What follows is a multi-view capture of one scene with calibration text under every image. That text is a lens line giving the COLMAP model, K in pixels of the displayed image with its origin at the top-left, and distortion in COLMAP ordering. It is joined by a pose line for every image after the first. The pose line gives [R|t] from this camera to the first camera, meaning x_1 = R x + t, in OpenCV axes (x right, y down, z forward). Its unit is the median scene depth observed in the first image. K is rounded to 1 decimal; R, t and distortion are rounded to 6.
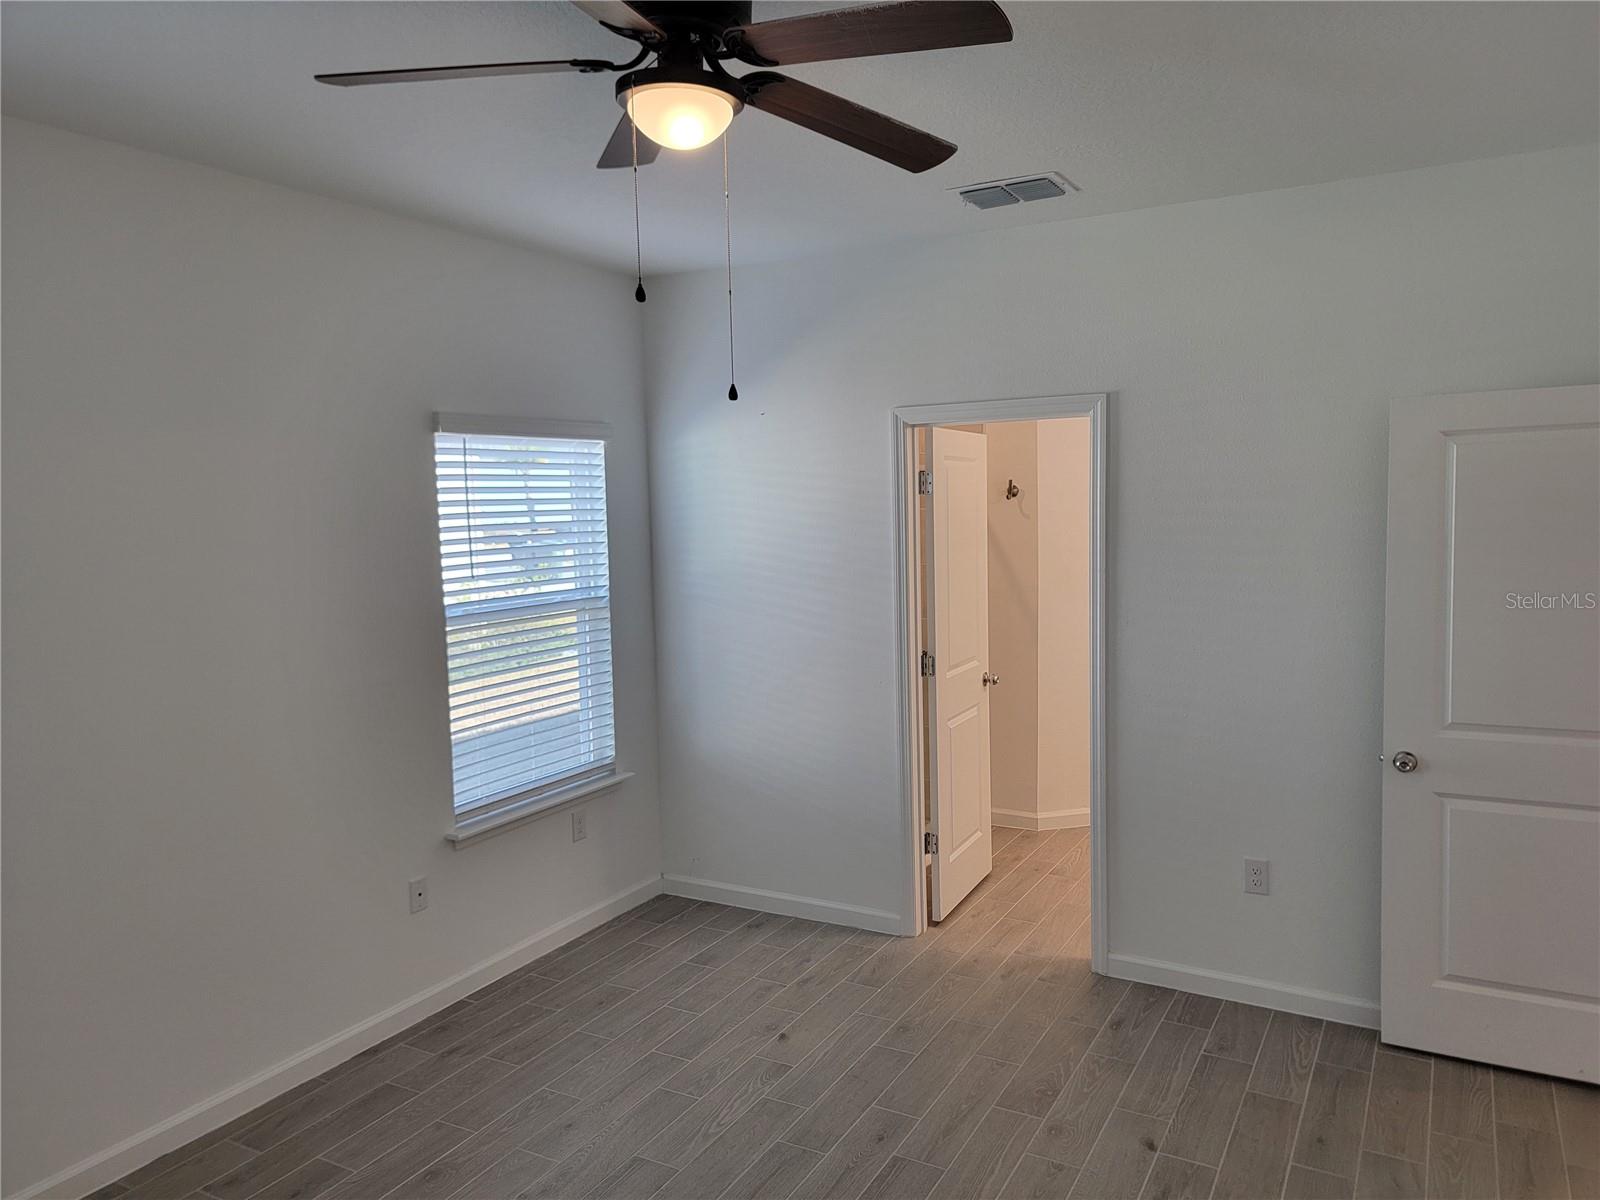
lens RADIAL K [[1105.2, 0, 804.6], [0, 1105.2, 615.5], [0, 0, 1]] dist [0.072986, -0.081196]
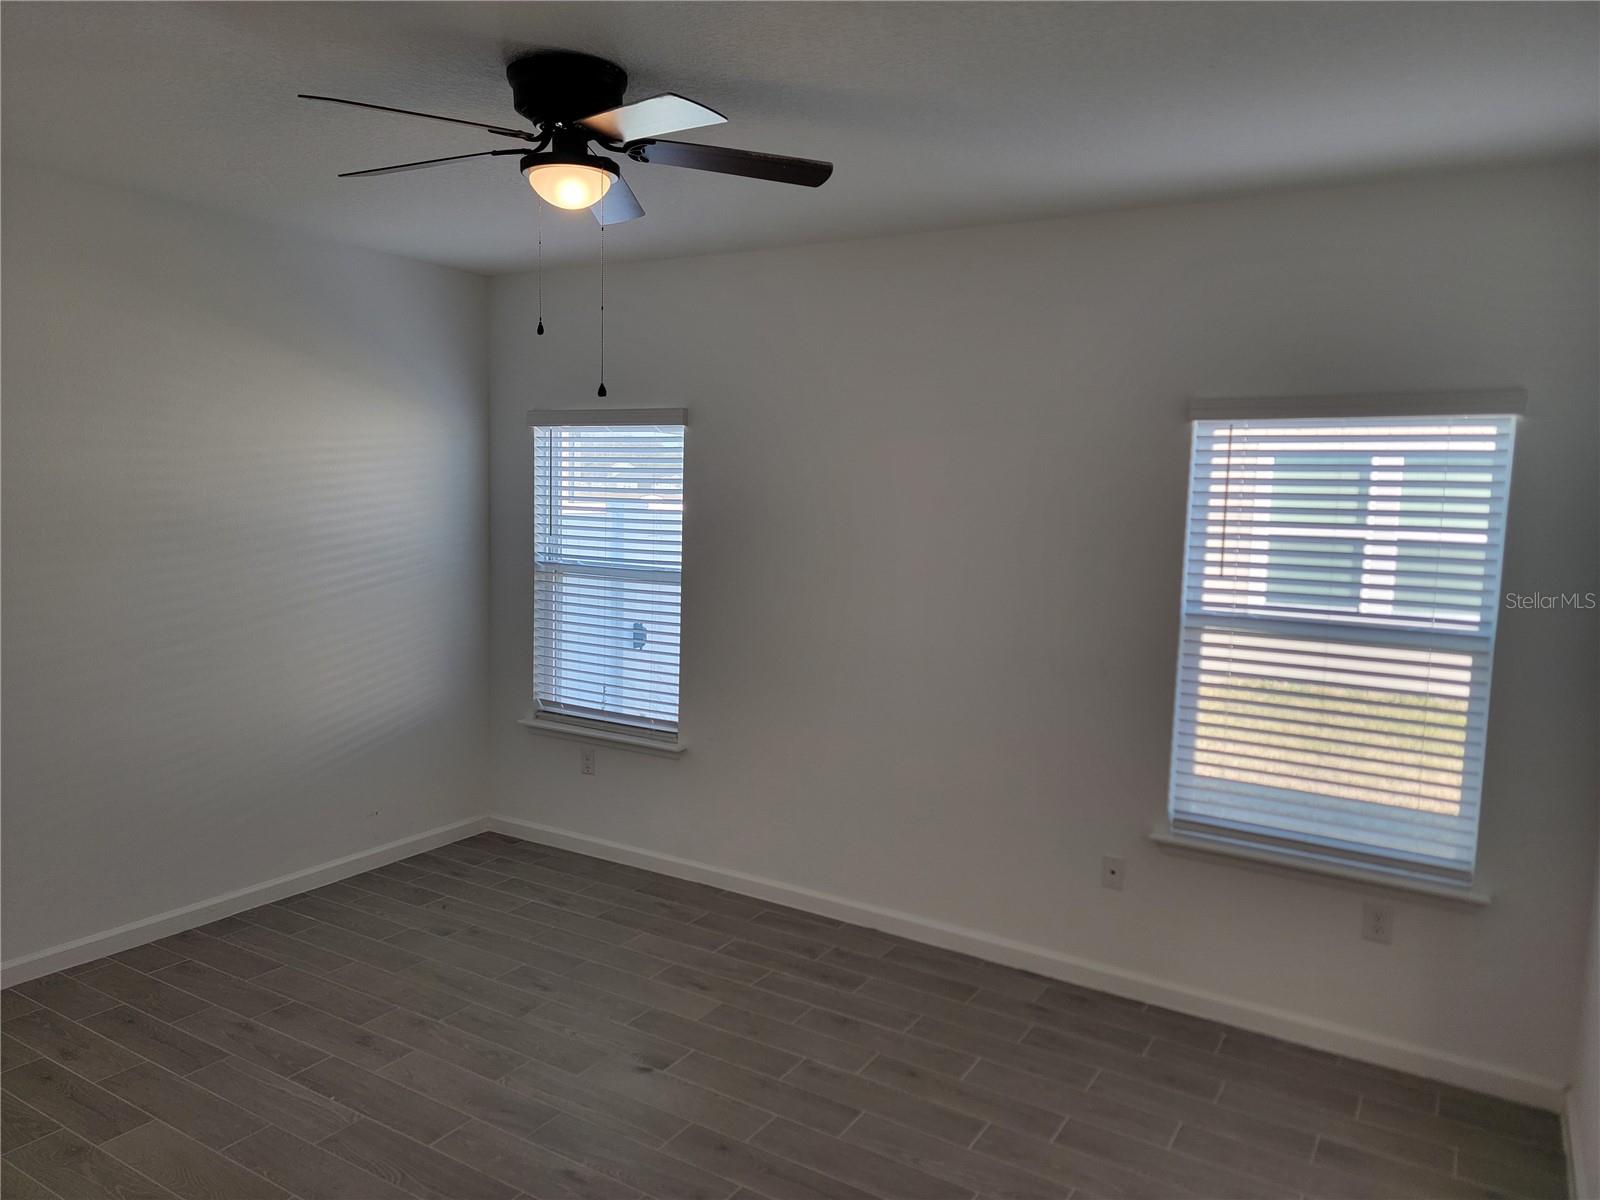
lens RADIAL K [[1094.4, 0, 850.4], [0, 1094.4, 624.2], [0, 0, 1]] dist [0.042626, -0.001065]
pose [[-0.011696, 0.133893, -0.990927, 0.653668], [-0.138292, 0.981255, 0.134218, -0.080455], [0.990322, 0.138607, 0.007040, 0.743598]]
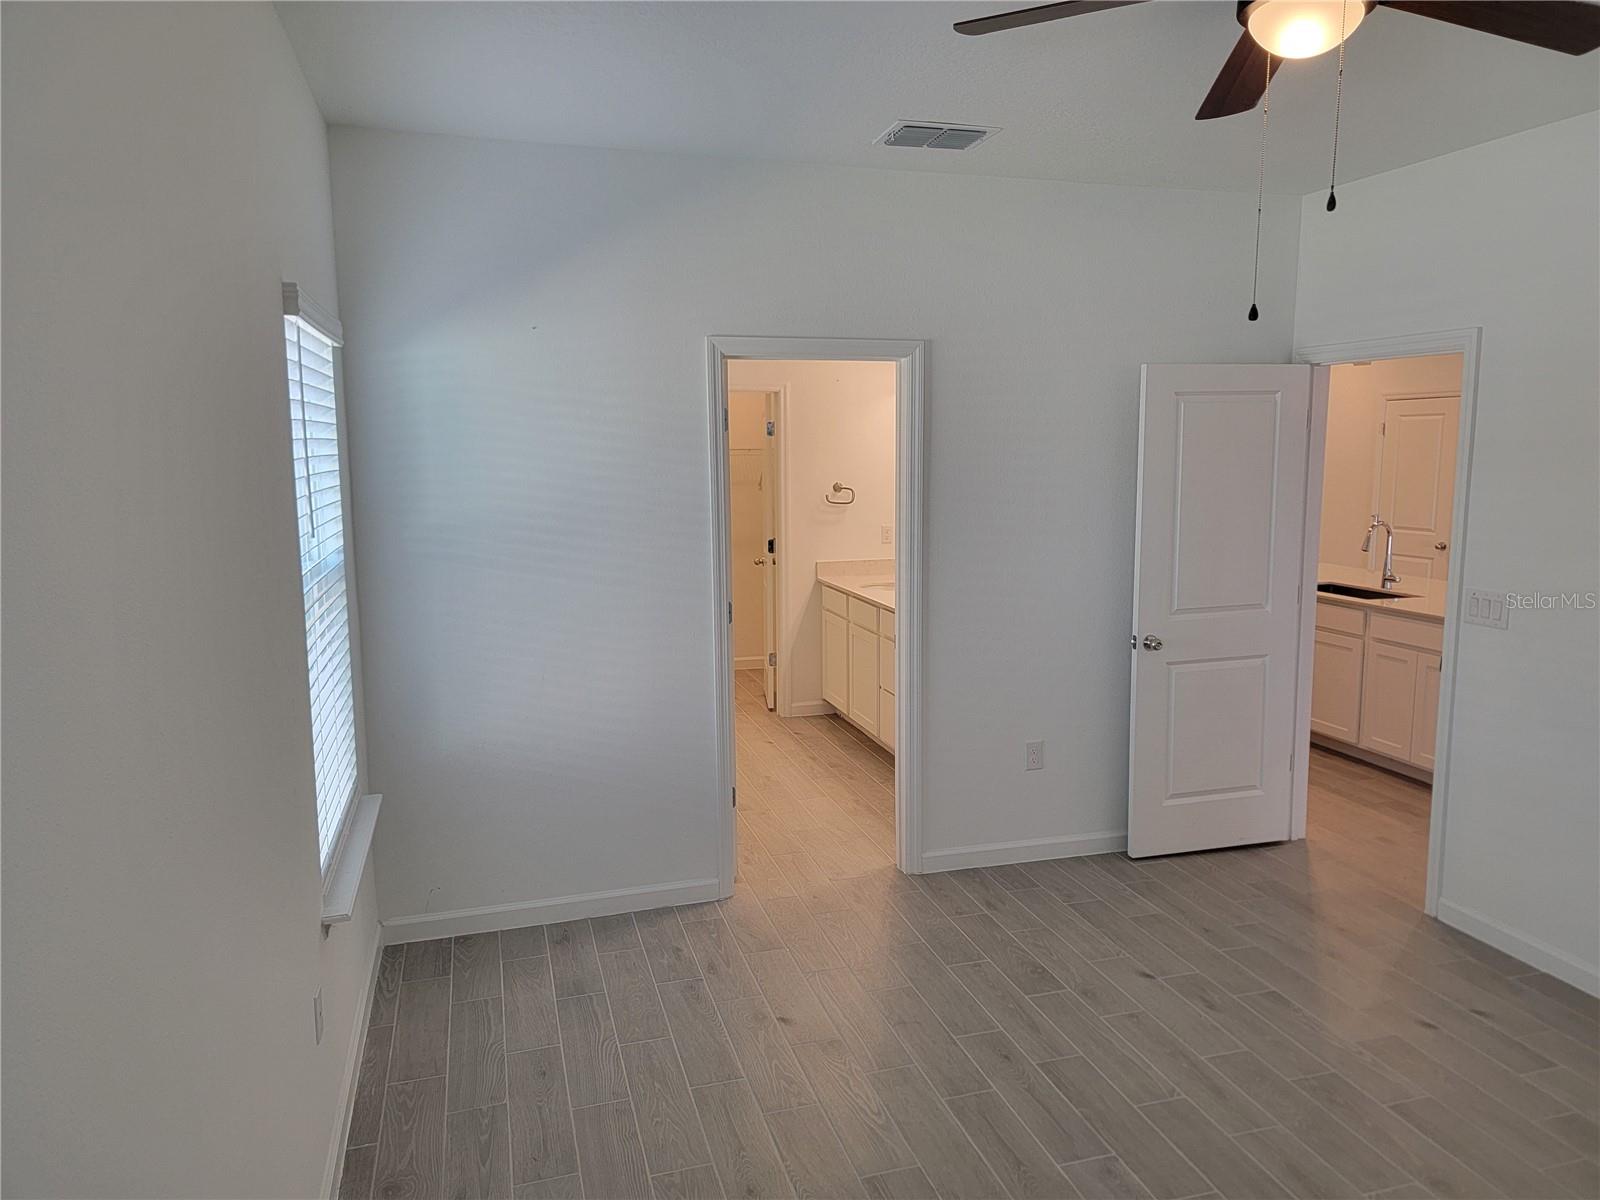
lens RADIAL K [[1105.1, 0, 800.0], [0, 1105.1, 600.0], [0, 0, 1]] dist [0.029280, -0.000372]
pose [[0.697500, -0.076092, 0.712533, -0.619080], [0.066640, 0.996925, 0.041228, -0.000352], [-0.713479, 0.018727, 0.700426, 0.343877]]
